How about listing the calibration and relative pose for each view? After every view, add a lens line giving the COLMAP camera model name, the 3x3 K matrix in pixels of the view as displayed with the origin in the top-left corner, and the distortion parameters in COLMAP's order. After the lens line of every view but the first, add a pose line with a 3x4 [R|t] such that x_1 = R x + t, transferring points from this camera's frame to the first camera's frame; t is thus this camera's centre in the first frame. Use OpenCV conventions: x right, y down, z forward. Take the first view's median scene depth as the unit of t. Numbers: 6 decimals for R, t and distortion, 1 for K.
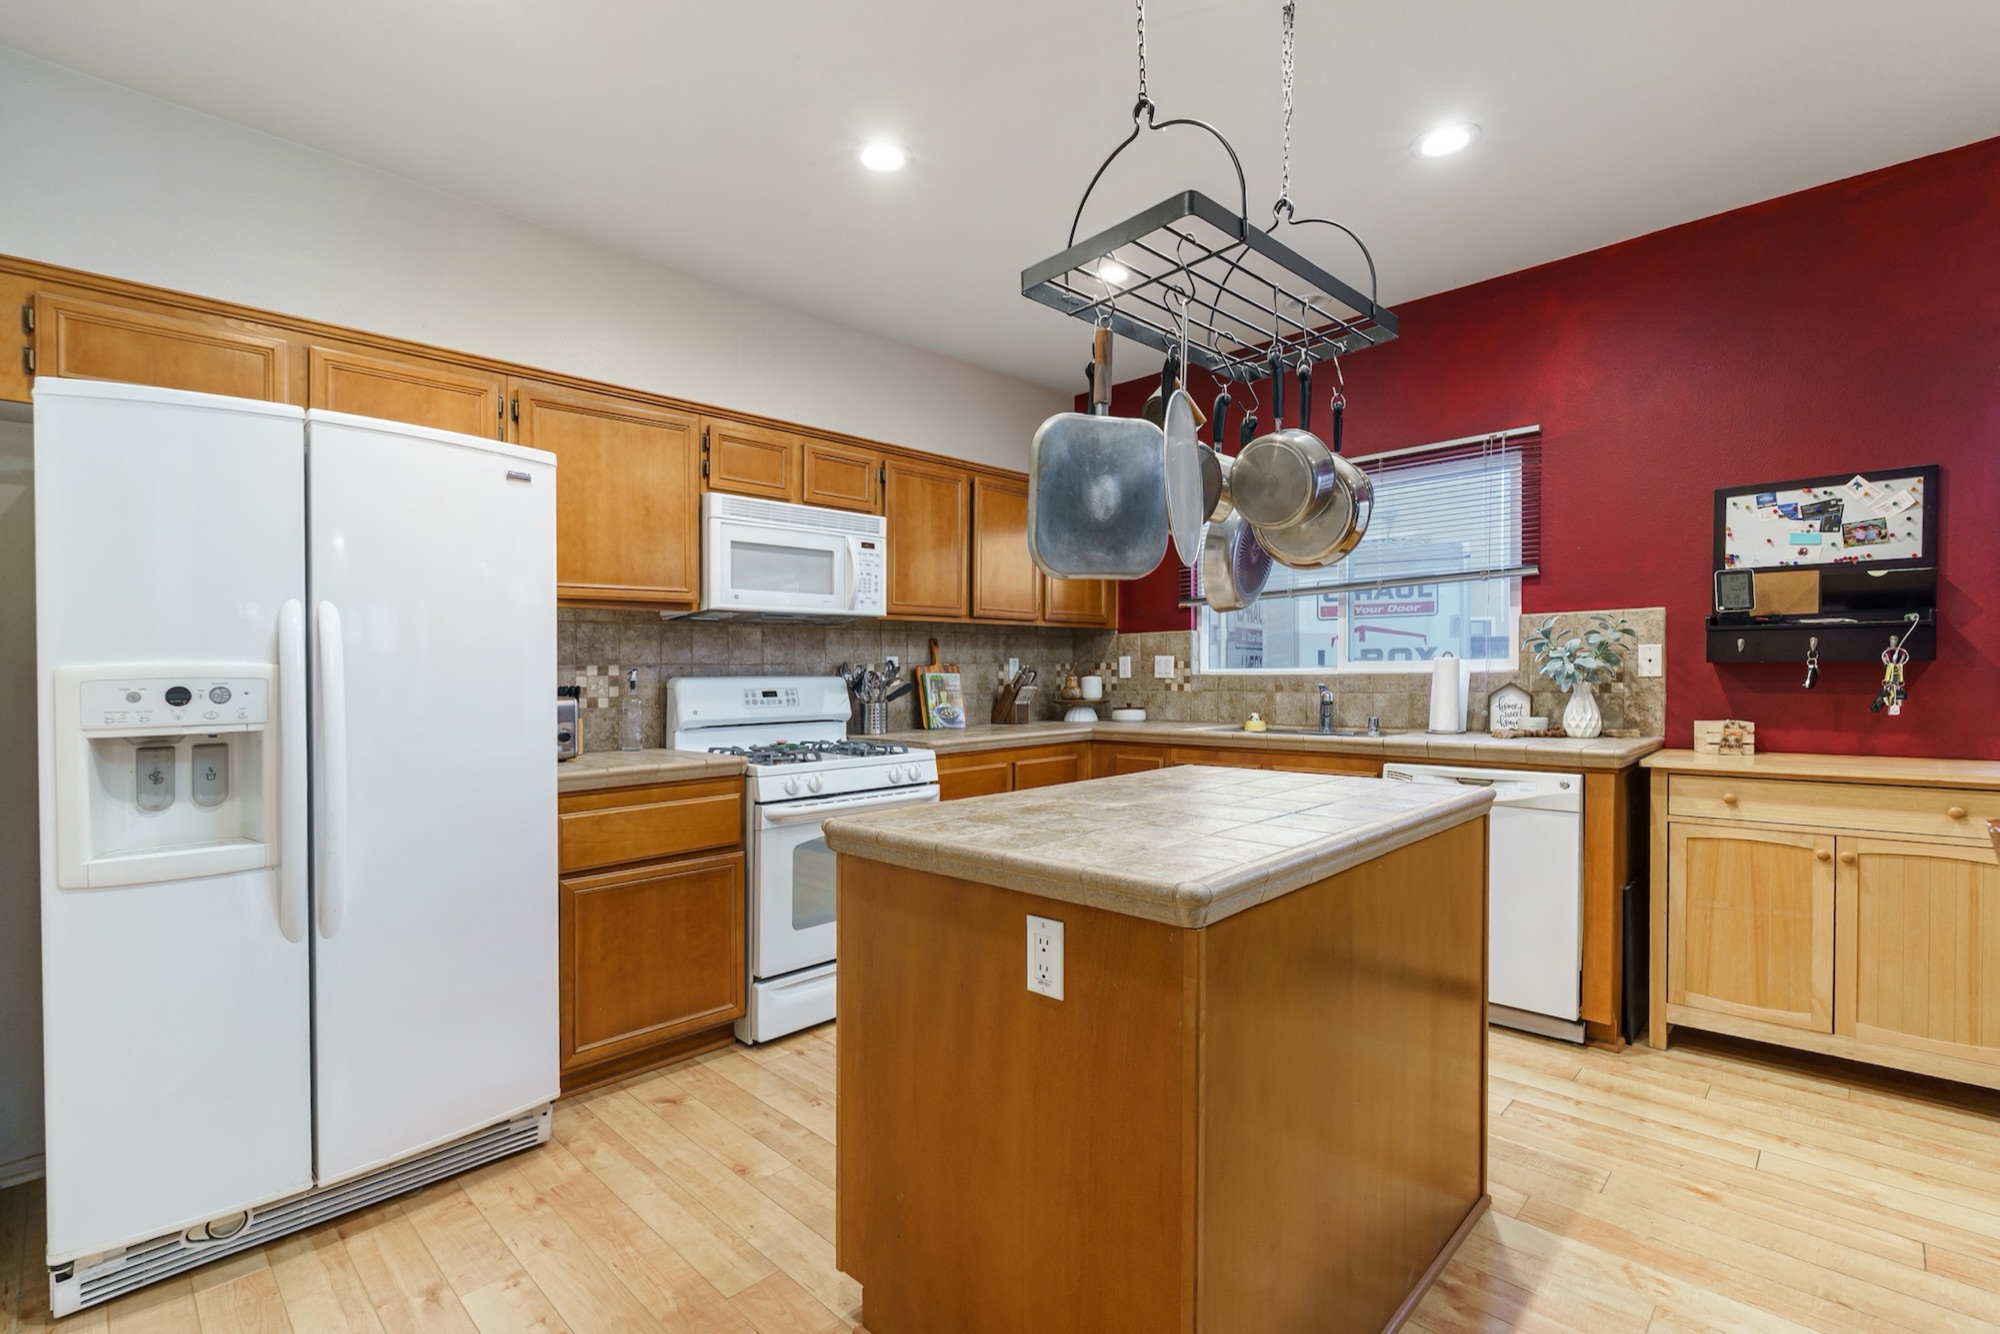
lens RADIAL K [[911.7, 0, 992.5], [0, 911.7, 678.2], [0, 0, 1]] dist [-0.003883, -0.000254]
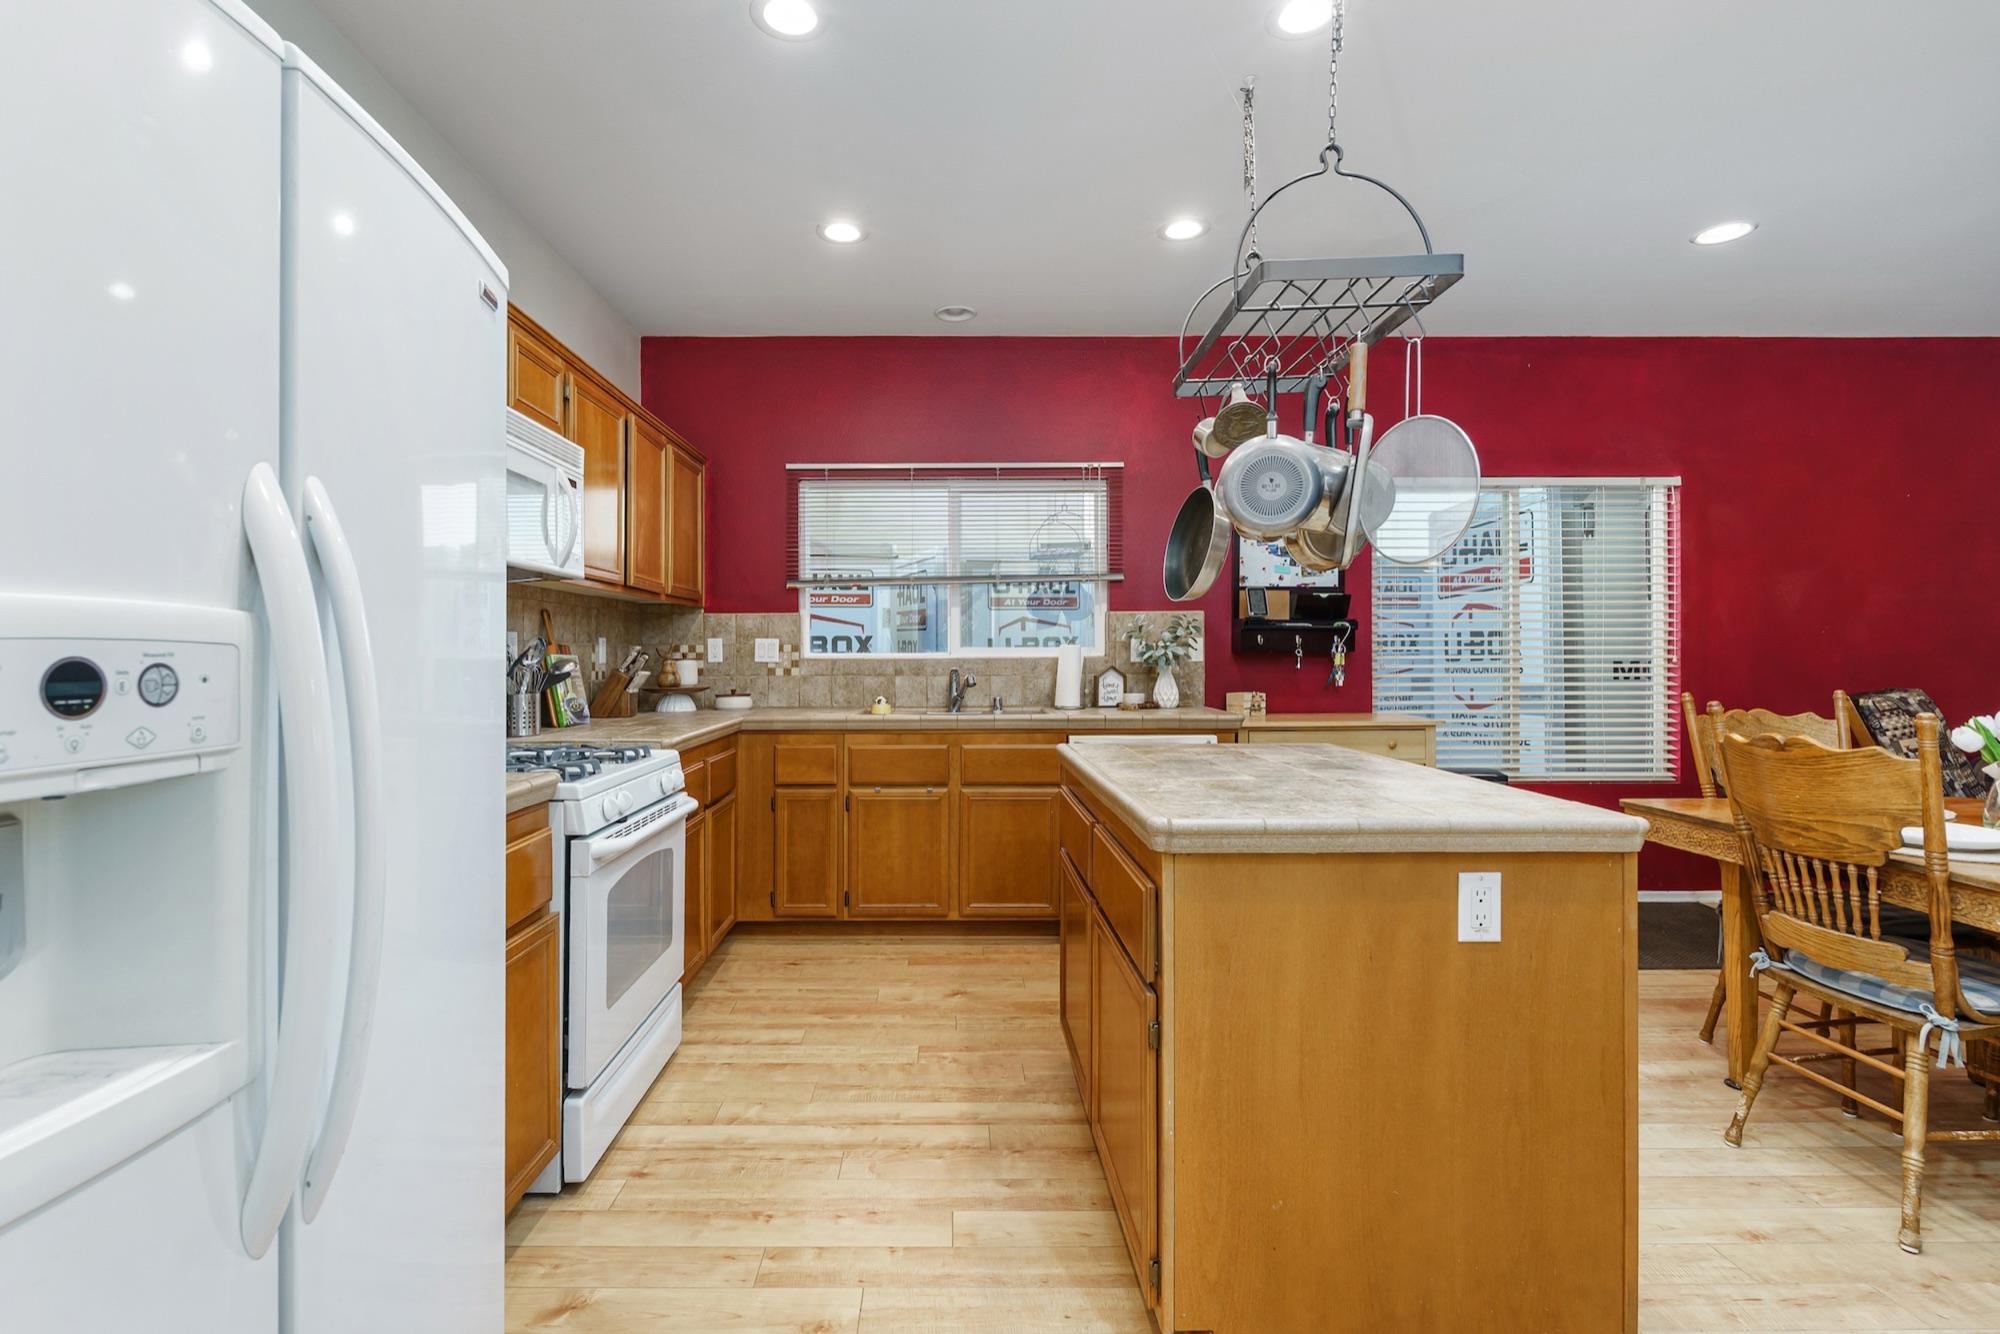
lens RADIAL K [[911.7, 0, 990.0], [0, 911.7, 660.6], [0, 0, 1]] dist [-0.003883, -0.000254]
pose [[0.712749, 0.004920, 0.701402, -0.411573], [-0.001019, 0.999982, -0.005979, 0.004755], [-0.701418, 0.003547, 0.712741, 0.225328]]
